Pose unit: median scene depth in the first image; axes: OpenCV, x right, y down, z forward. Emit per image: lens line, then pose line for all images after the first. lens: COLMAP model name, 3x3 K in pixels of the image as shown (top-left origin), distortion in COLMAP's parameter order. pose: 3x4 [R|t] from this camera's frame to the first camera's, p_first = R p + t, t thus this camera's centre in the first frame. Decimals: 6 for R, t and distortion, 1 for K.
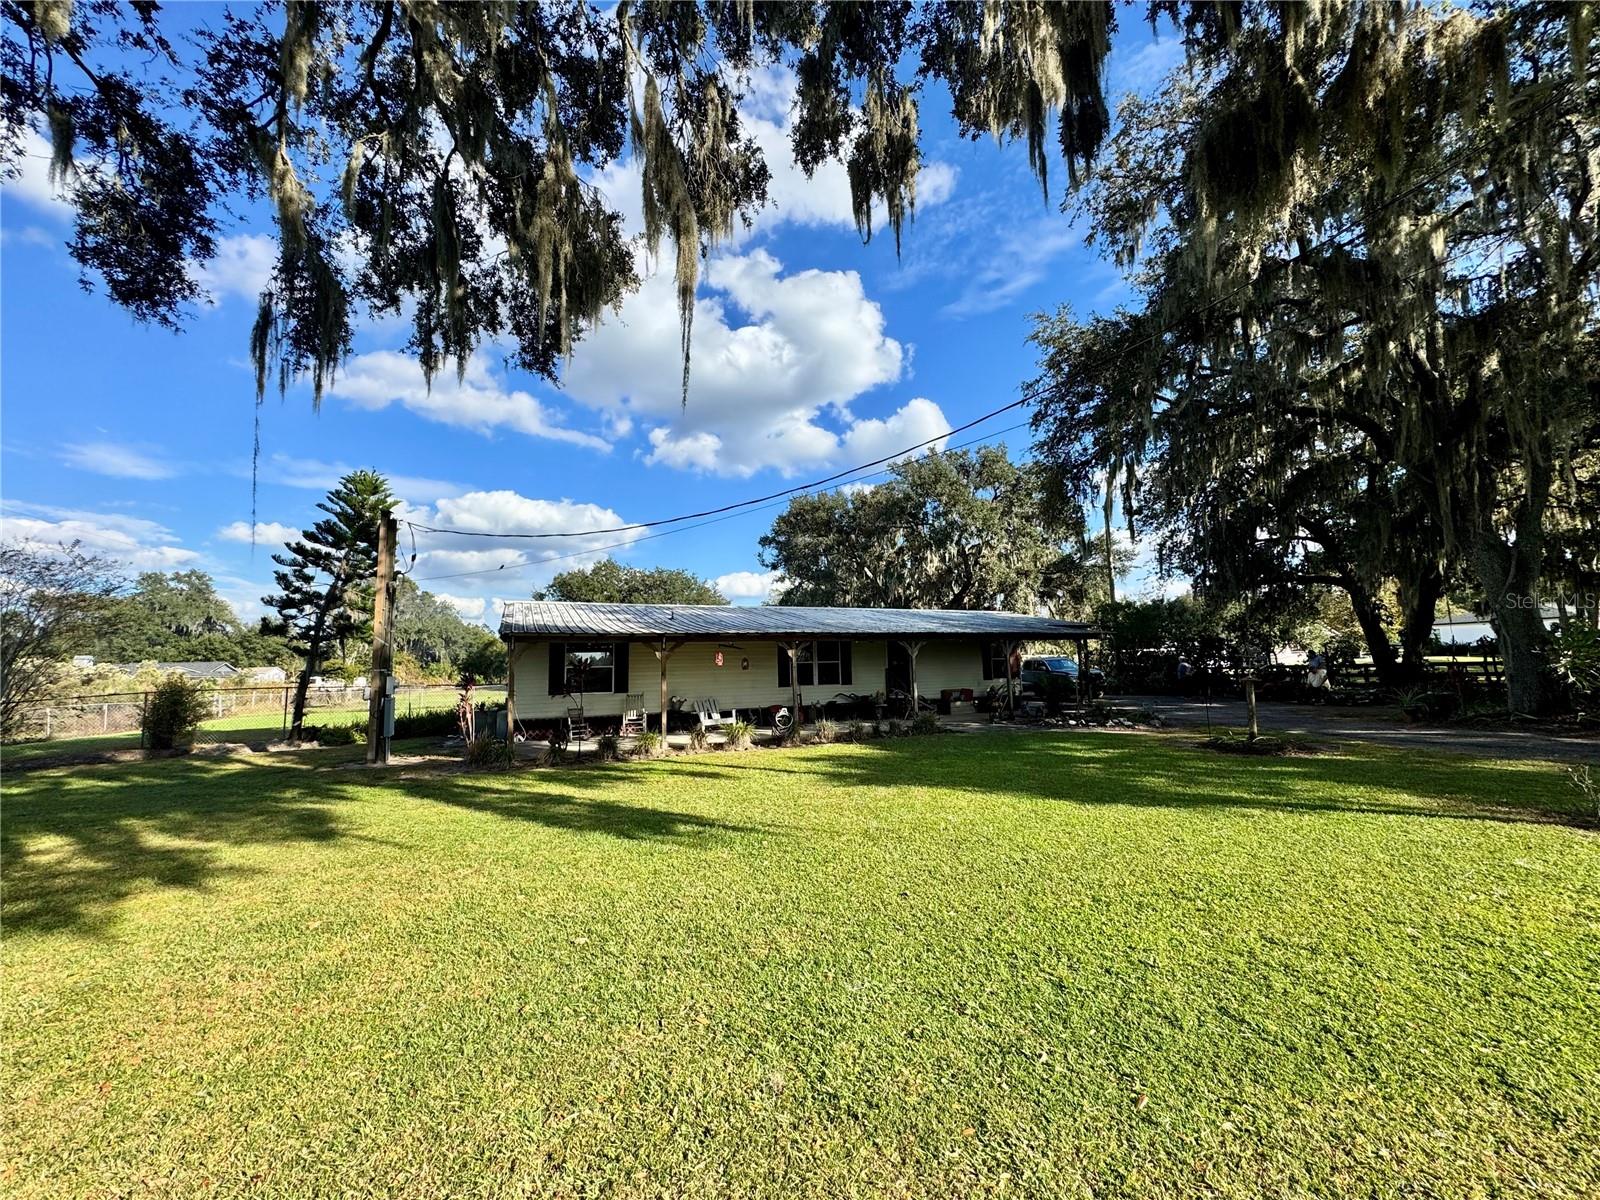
lens RADIAL K [[644.6, 0, 799.1], [0, 644.6, 599.1], [0, 0, 1]] dist [-0.002753, 0.000029]
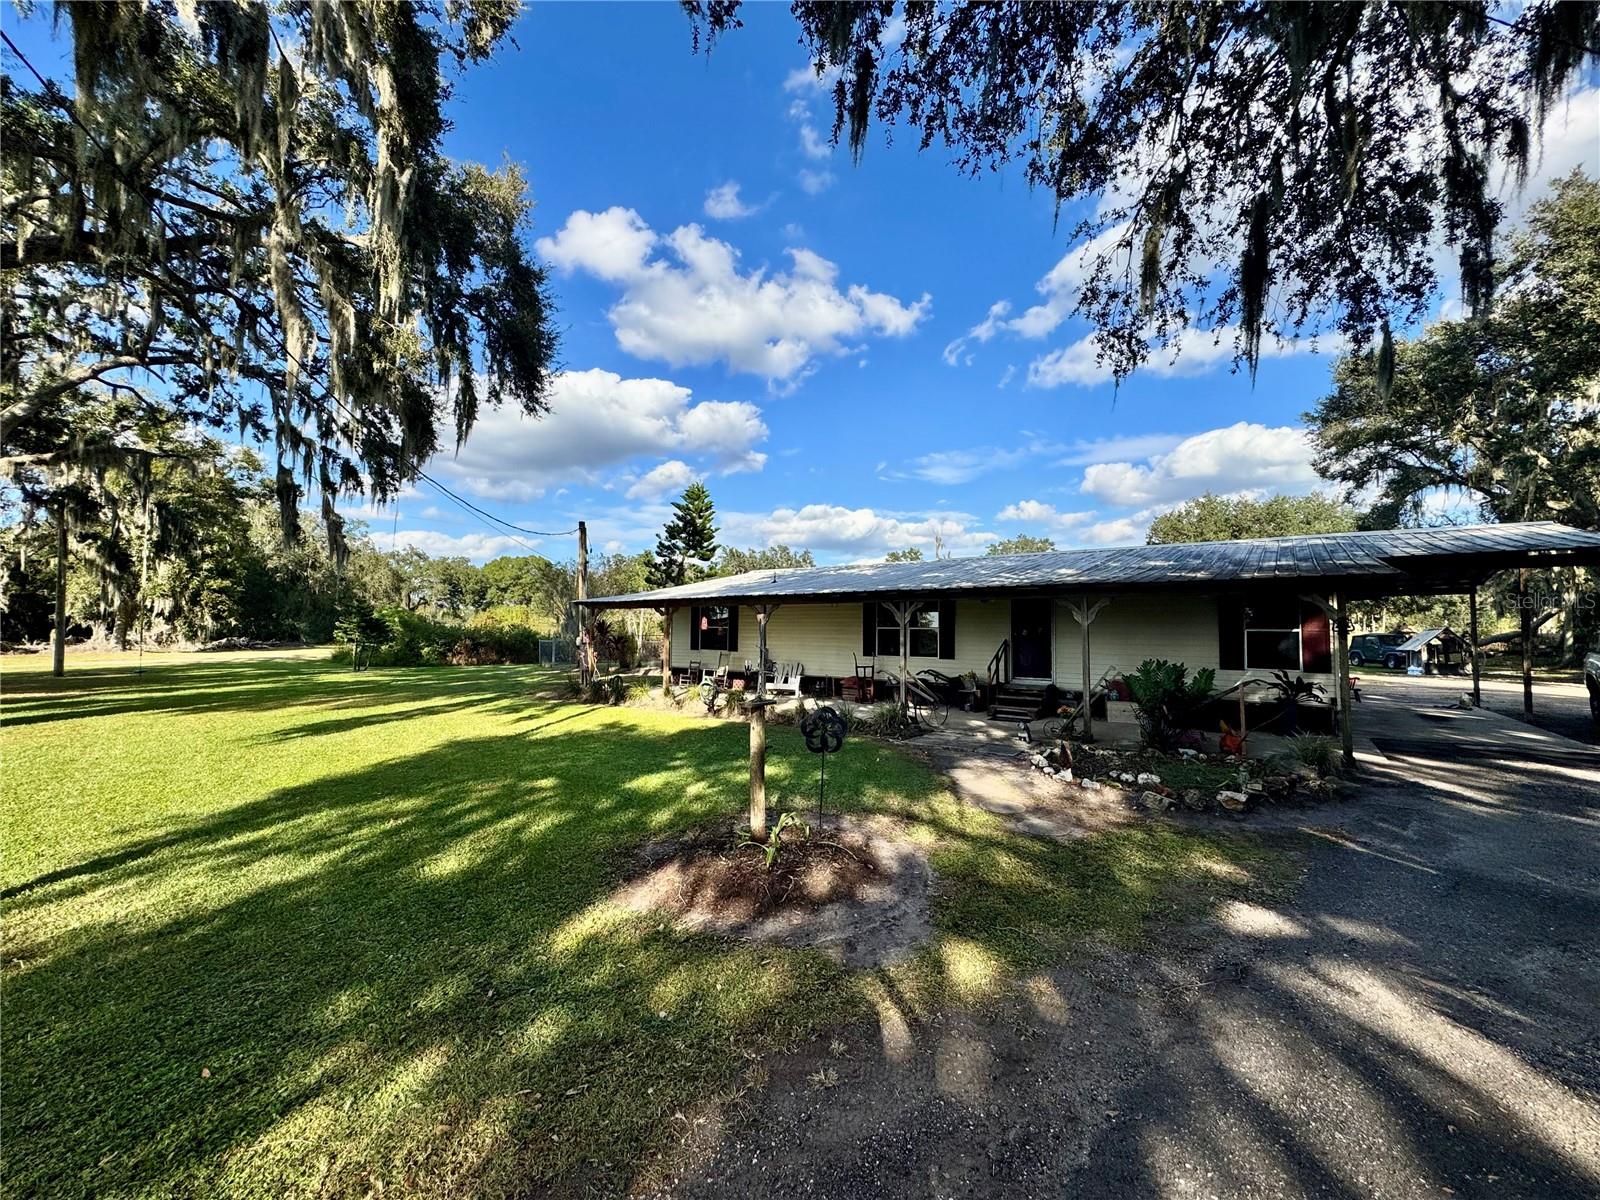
lens RADIAL K [[642.8, 0, 800.5], [0, 642.8, 597.3], [0, 0, 1]] dist [-0.003113, -0.000269]
pose [[0.463300, -0.015855, -0.886059, 0.272702], [0.077442, 0.996739, 0.022657, 0.013512], [0.882811, -0.079115, 0.463018, 0.214410]]
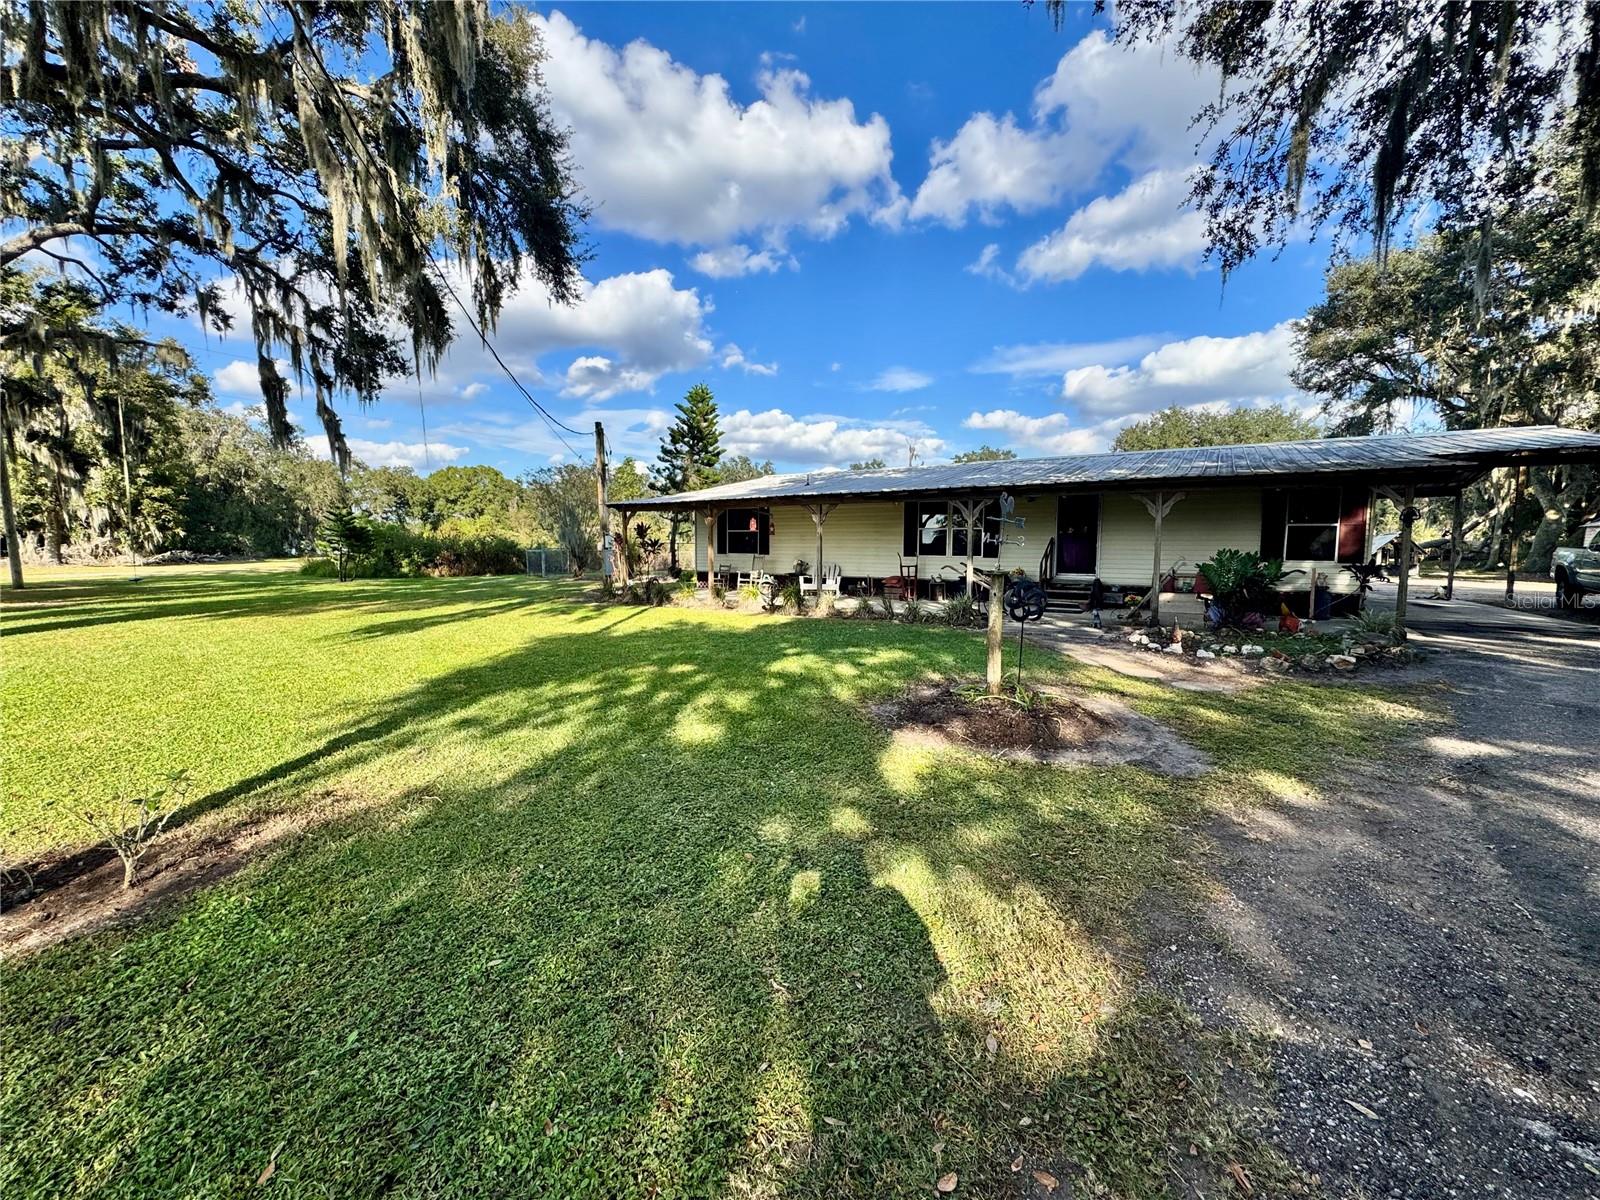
lens RADIAL K [[641.2, 0, 800.0], [0, 641.2, 600.0], [0, 0, 1]] dist [-0.002654, -0.000129]
pose [[0.529476, 0.100558, -0.842344, 0.253993], [0.075692, 0.983389, 0.164974, 0.016014], [0.844941, -0.151109, 0.513070, 0.167400]]
